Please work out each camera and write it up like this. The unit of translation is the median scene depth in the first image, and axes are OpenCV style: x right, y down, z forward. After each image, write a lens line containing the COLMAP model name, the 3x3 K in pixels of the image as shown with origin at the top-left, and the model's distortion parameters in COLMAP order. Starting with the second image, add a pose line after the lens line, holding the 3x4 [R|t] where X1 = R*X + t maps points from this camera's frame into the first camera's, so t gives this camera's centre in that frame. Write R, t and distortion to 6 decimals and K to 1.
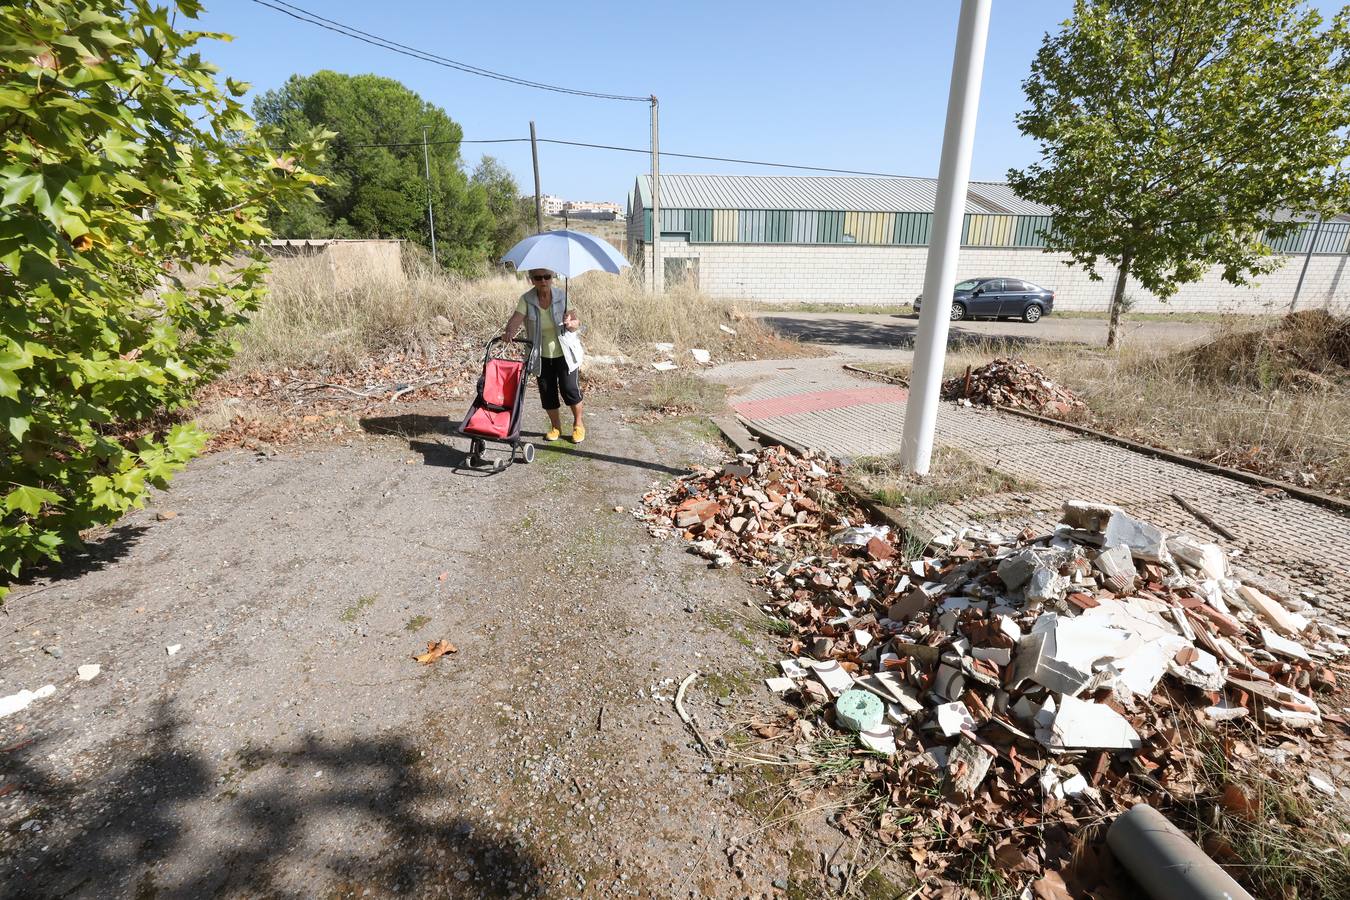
lens RADIAL K [[620.9, 0, 675.0], [0, 620.9, 450.0], [0, 0, 1]] dist [-0.046141, 0.015283]
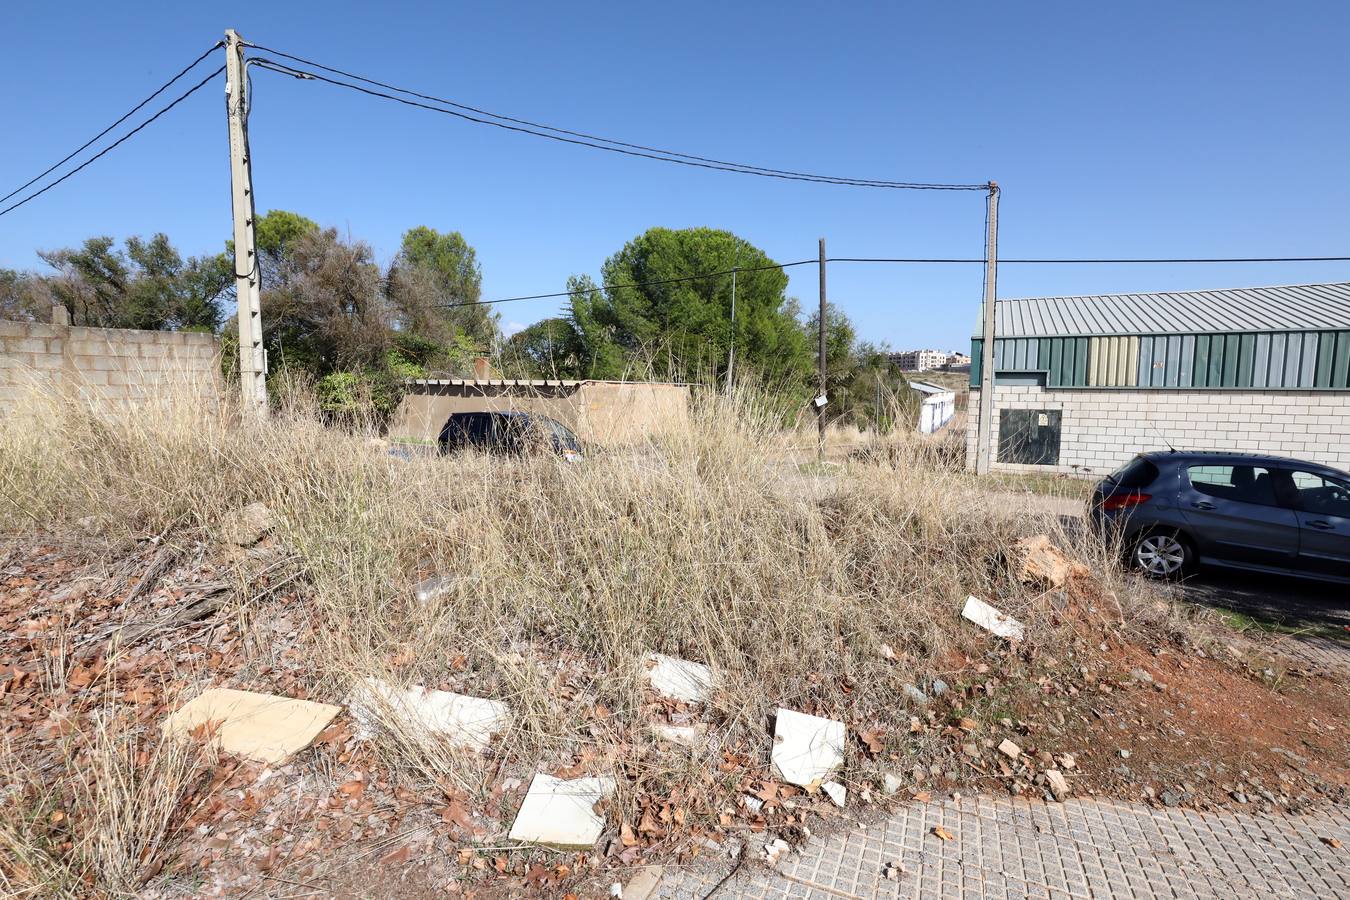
lens RADIAL K [[620.9, 0, 675.0], [0, 620.9, 450.0], [0, 0, 1]] dist [-0.046141, 0.015283]
pose [[0.835245, 0.053715, -0.547248, 0.053062], [-0.180375, 0.966914, -0.180393, -0.087706], [0.519452, 0.249383, 0.817299, 0.293875]]
